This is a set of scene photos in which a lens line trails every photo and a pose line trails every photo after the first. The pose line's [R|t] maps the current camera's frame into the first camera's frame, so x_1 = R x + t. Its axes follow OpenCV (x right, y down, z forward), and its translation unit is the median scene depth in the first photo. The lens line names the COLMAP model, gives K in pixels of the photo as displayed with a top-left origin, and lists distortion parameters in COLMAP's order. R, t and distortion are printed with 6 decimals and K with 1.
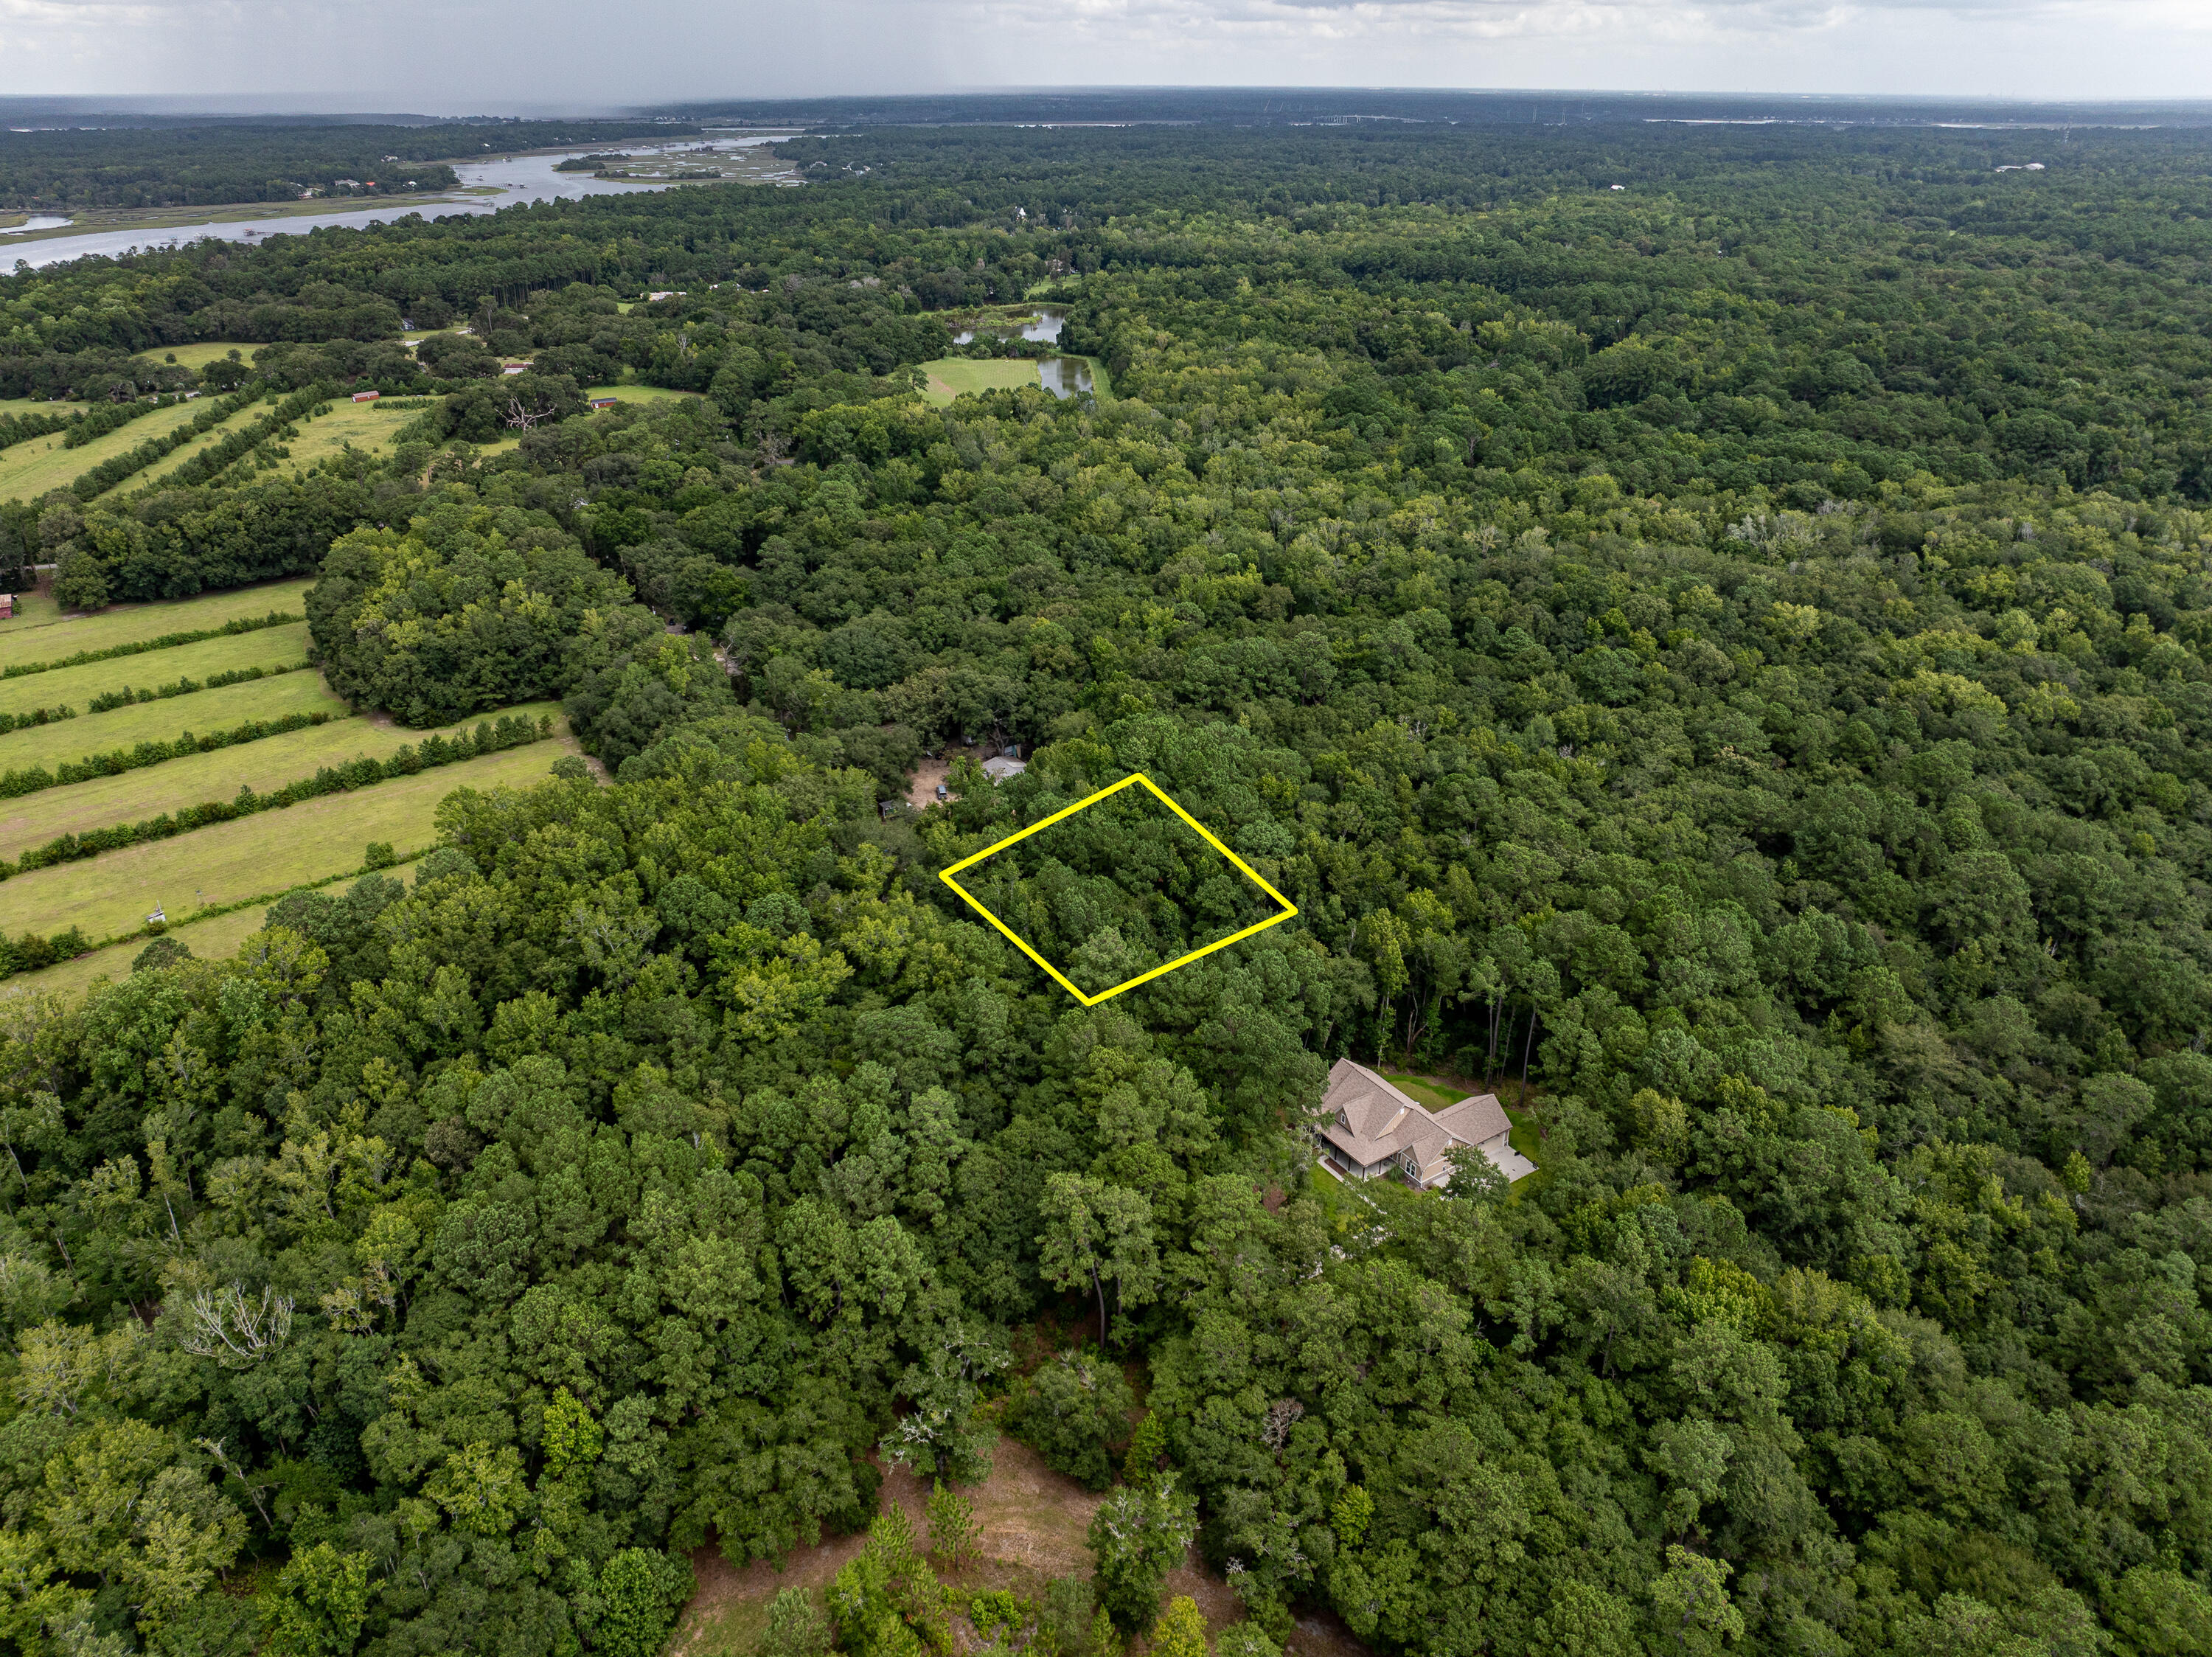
lens RADIAL K [[1555.9, 0, 1110.9], [0, 1555.9, 824.0], [0, 0, 1]] dist [-0.053108, 0.016530]
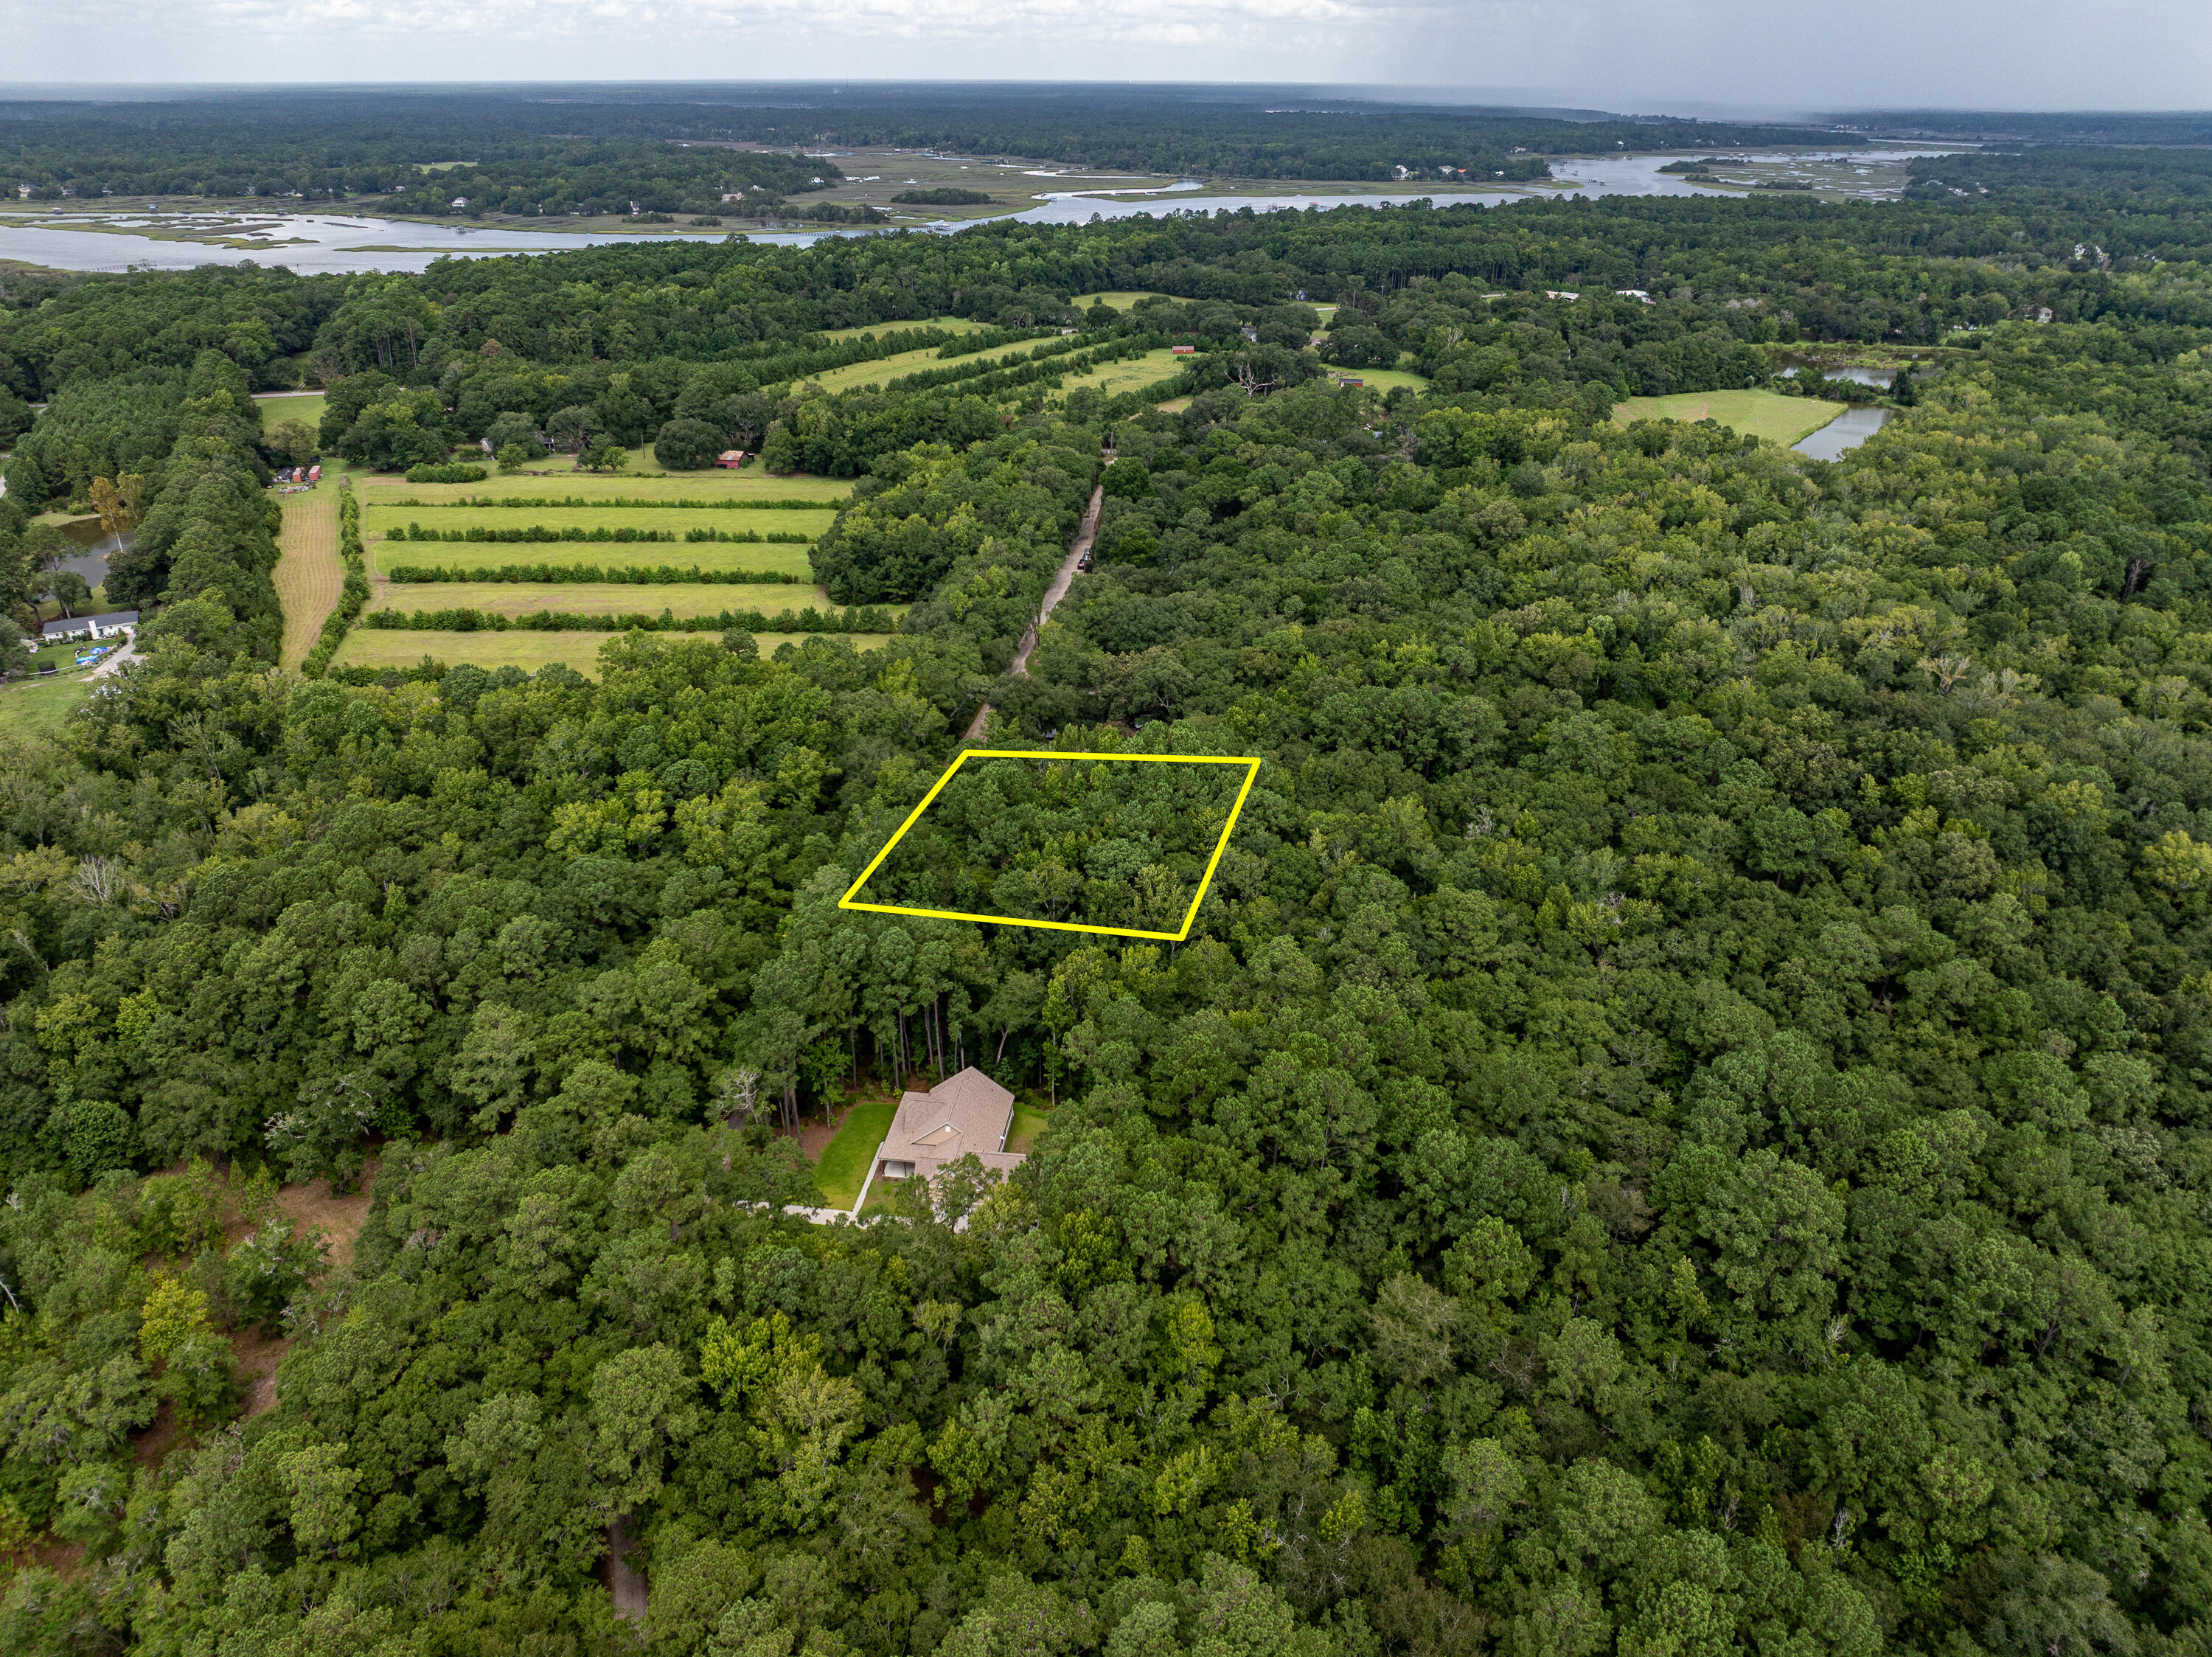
lens RADIAL K [[1555.9, 0, 1110.9], [0, 1555.9, 824.0], [0, 0, 1]] dist [-0.053108, 0.016530]
pose [[0.754471, 0.288838, -0.589361, 0.436041], [-0.289333, 0.952367, 0.096353, -0.068423], [0.589118, 0.097826, 0.802104, 0.143387]]
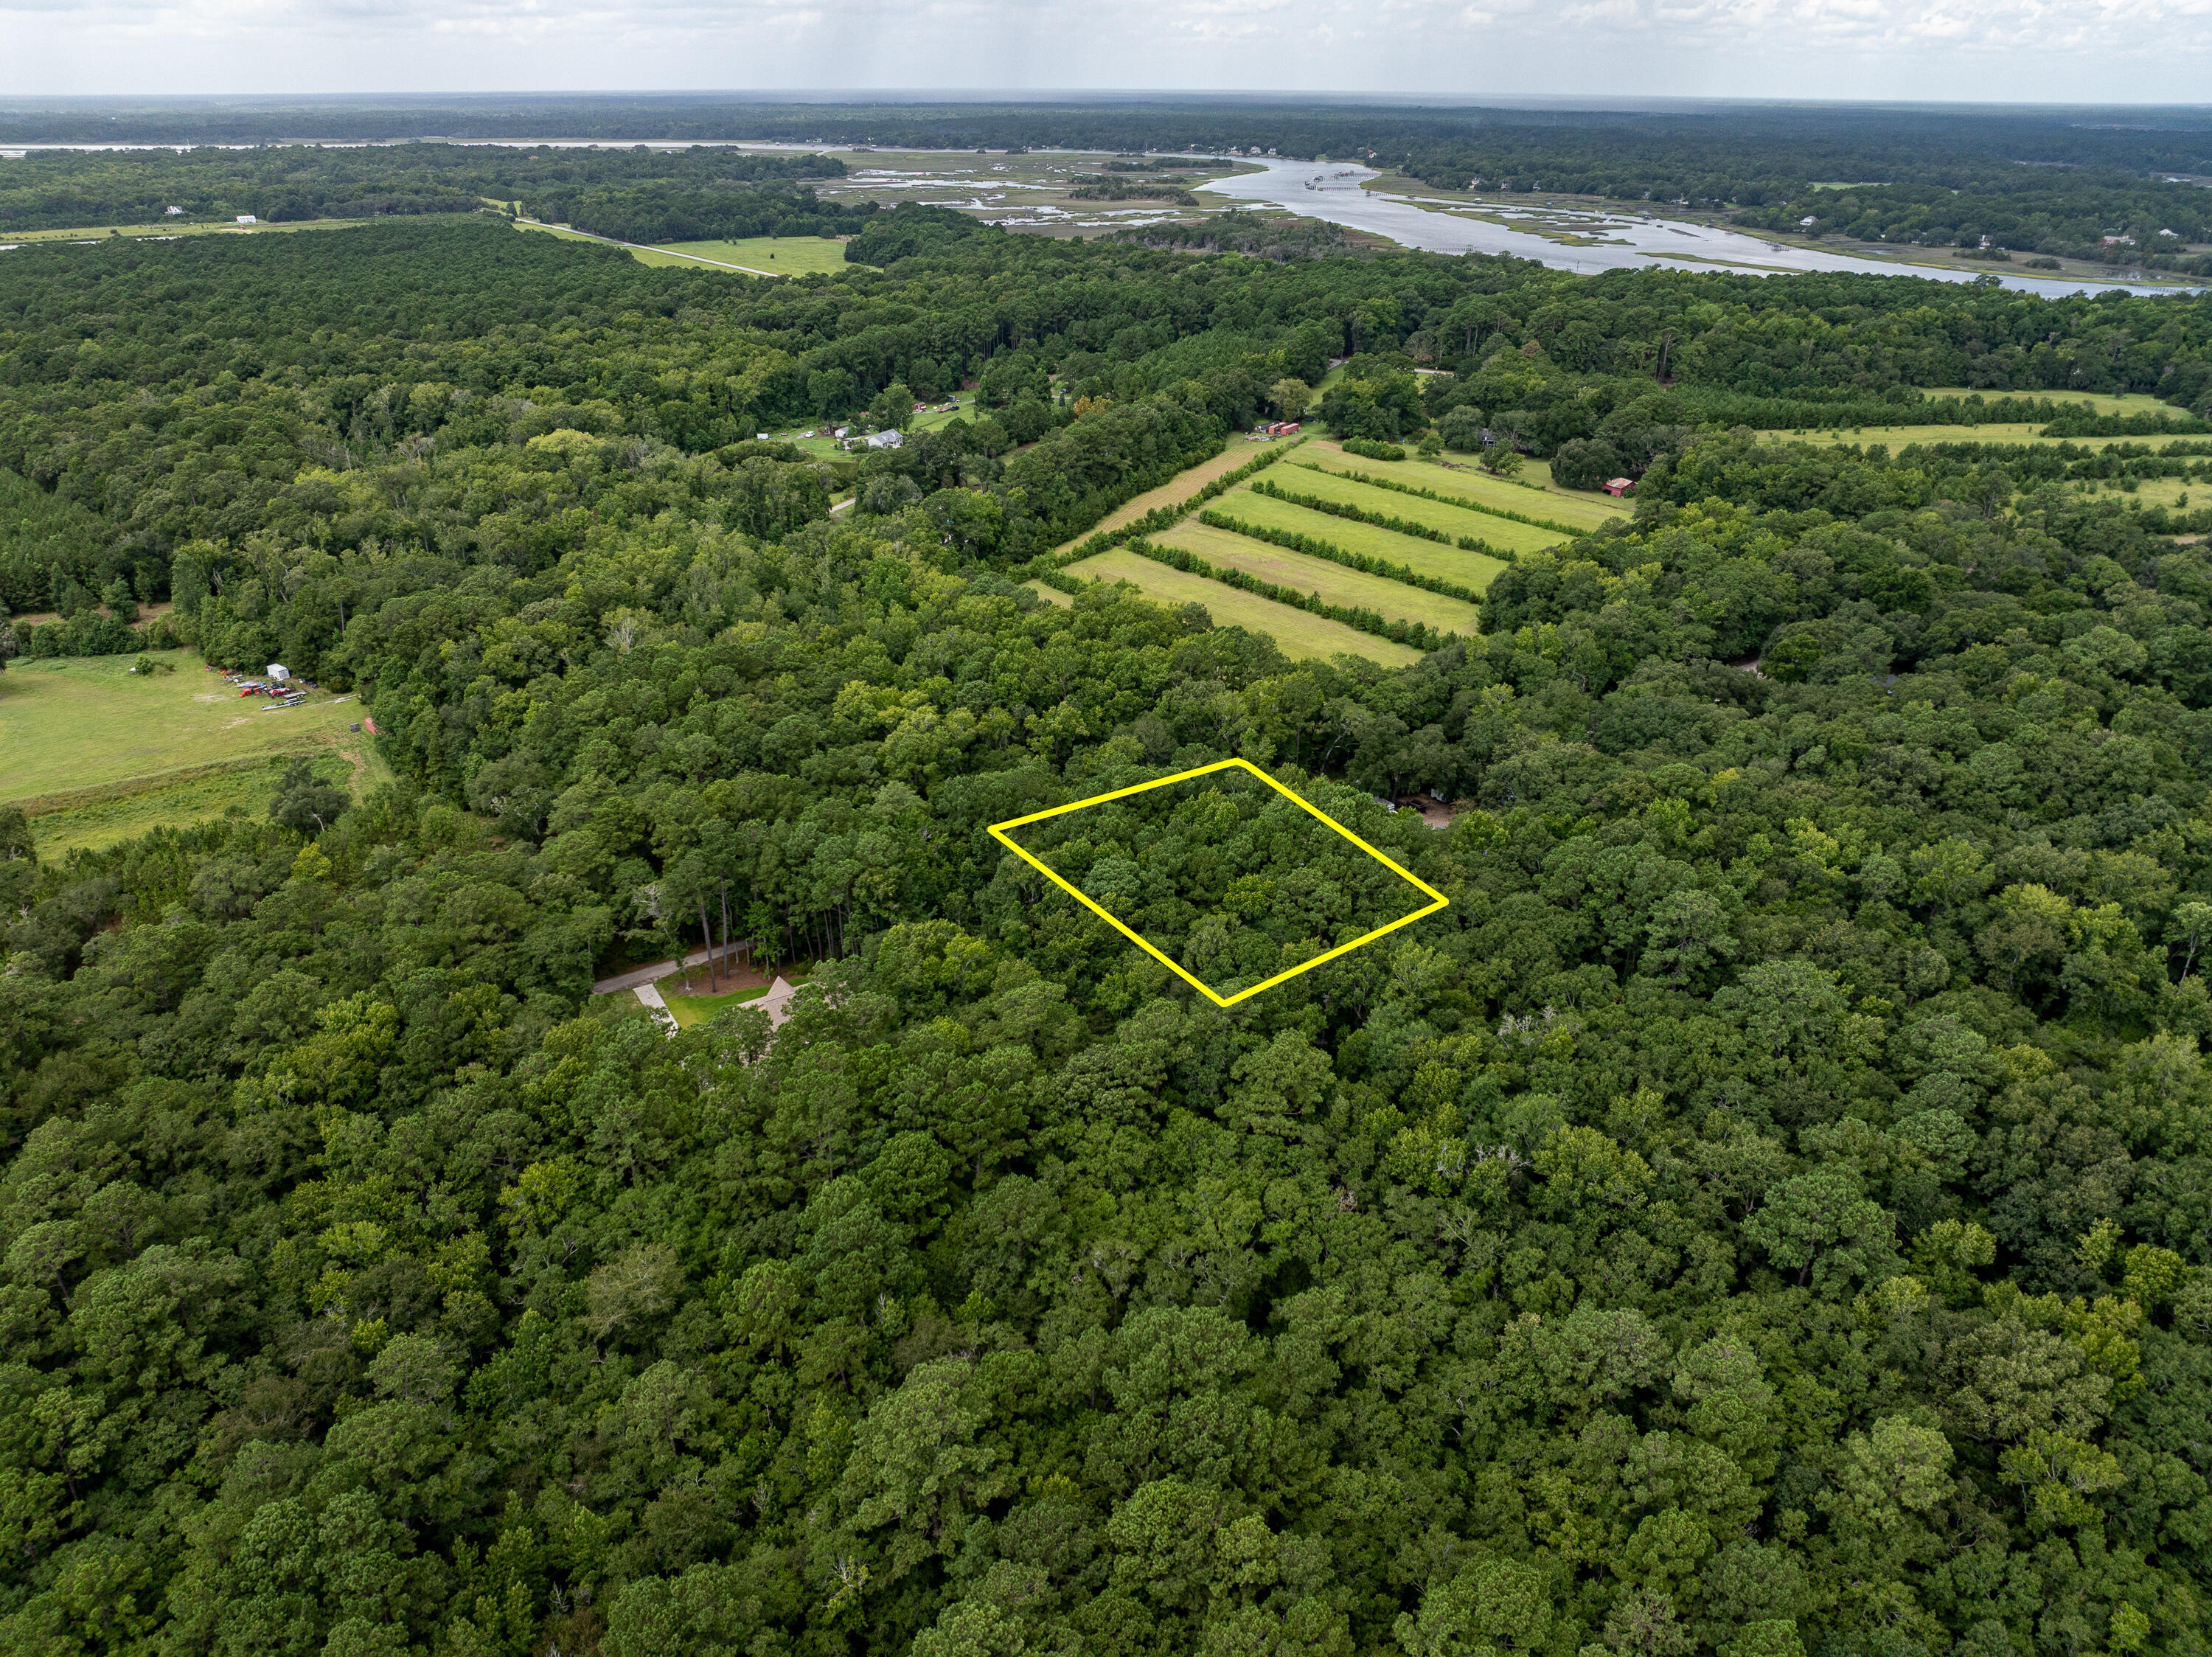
lens RADIAL K [[1555.9, 0, 1110.9], [0, 1555.9, 824.0], [0, 0, 1]] dist [-0.053108, 0.016530]
pose [[-0.037935, 0.427277, -0.903325, 0.621058], [-0.433918, 0.807259, 0.400060, -0.263261], [0.900153, 0.407145, 0.154780, 0.555562]]
